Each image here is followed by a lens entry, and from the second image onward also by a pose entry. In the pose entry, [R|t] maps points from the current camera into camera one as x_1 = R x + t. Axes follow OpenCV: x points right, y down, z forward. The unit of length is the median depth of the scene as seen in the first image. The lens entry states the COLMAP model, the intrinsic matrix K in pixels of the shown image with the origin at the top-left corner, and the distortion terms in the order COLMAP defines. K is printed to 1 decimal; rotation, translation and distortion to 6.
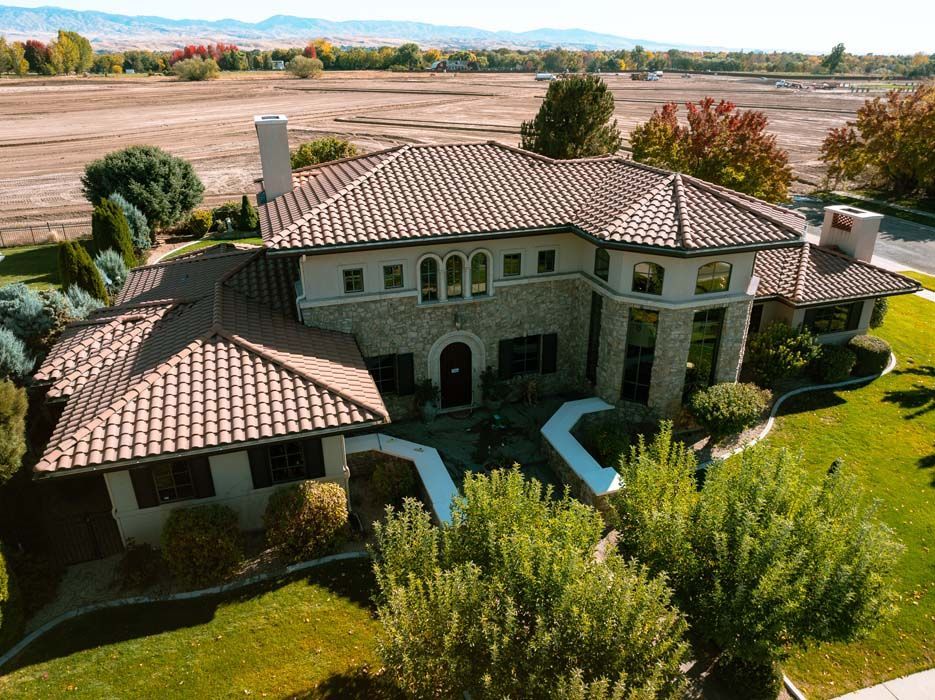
lens RADIAL K [[658.9, 0, 467.5], [0, 658.9, 350.0], [0, 0, 1]] dist [-0.057102, 0.038313]
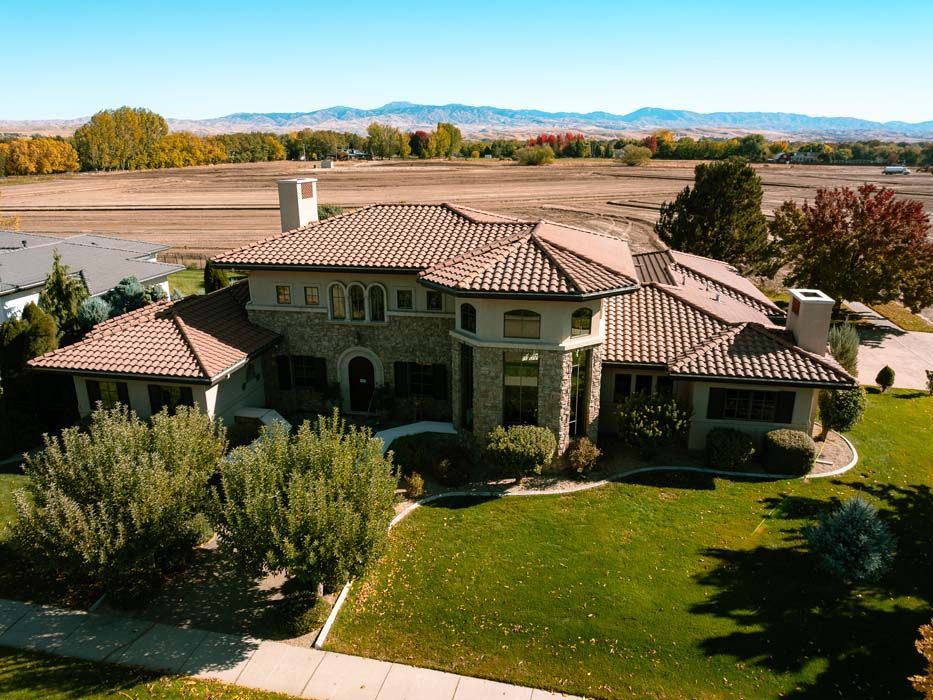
lens RADIAL K [[666.6, 0, 466.5], [0, 666.6, 350.0], [0, 0, 1]] dist [-0.030014, -0.000466]
pose [[0.875459, 0.141995, -0.461963, 0.662836], [-0.198939, 0.977006, -0.076701, 0.029422], [0.440449, 0.159051, 0.883576, -0.019352]]
